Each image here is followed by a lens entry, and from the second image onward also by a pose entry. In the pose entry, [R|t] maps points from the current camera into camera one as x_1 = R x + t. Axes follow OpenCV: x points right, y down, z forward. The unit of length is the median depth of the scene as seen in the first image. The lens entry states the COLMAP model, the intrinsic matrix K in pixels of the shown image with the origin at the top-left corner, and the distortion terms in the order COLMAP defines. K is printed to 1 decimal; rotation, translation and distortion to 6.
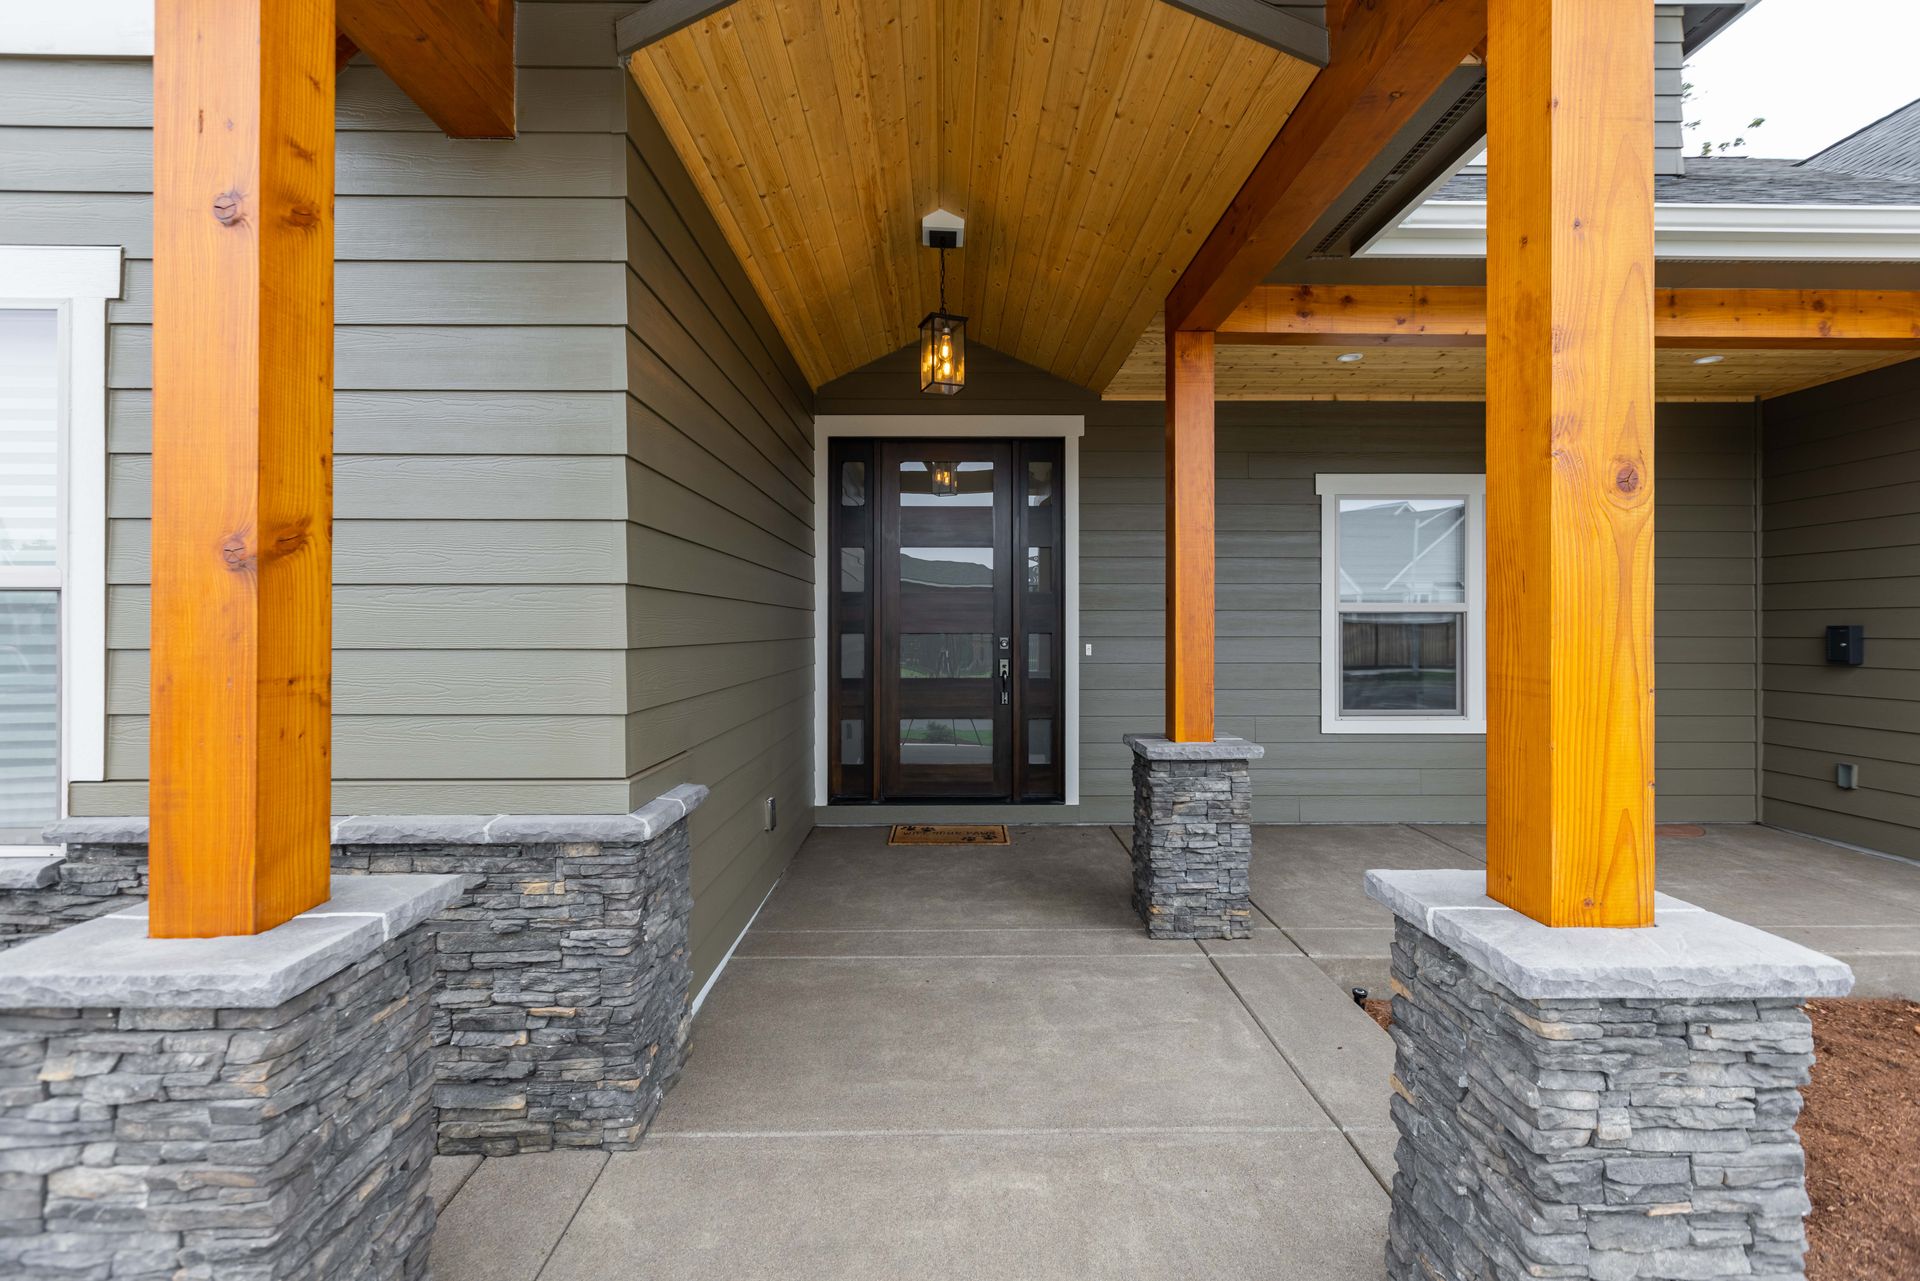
lens RADIAL K [[808.2, 0, 993.6], [0, 808.2, 613.4], [0, 0, 1]] dist [-0.000030, 0.000138]
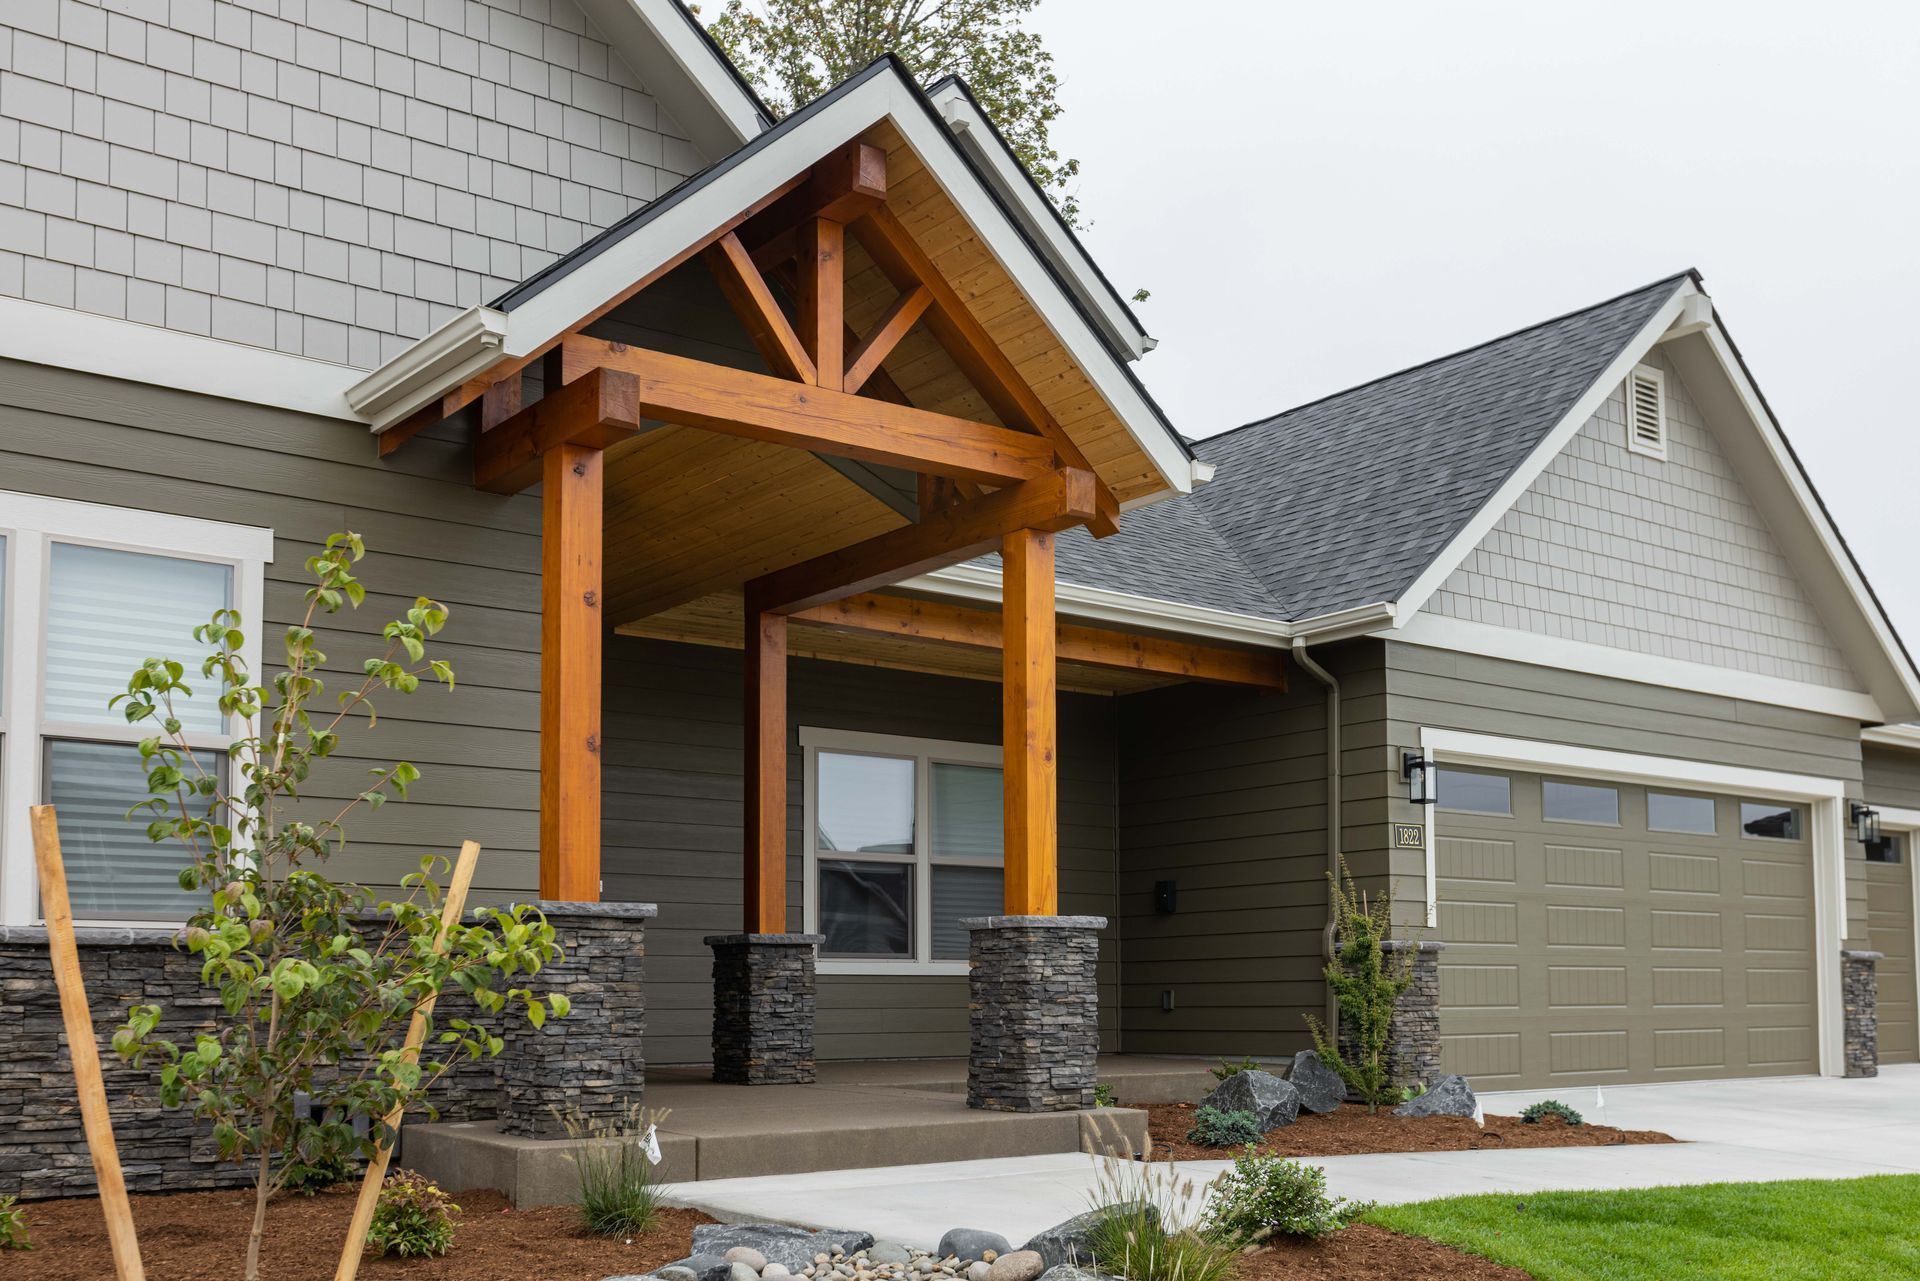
lens RADIAL K [[2011.5, 0, 1043.4], [0, 2011.5, 738.0], [0, 0, 1]] dist [0.011222, 0.004647]
pose [[0.771850, 0.079021, 0.630875, -1.483853], [0.007742, 0.991005, -0.133602, 0.287478], [-0.635758, 0.108005, 0.764295, -1.766593]]
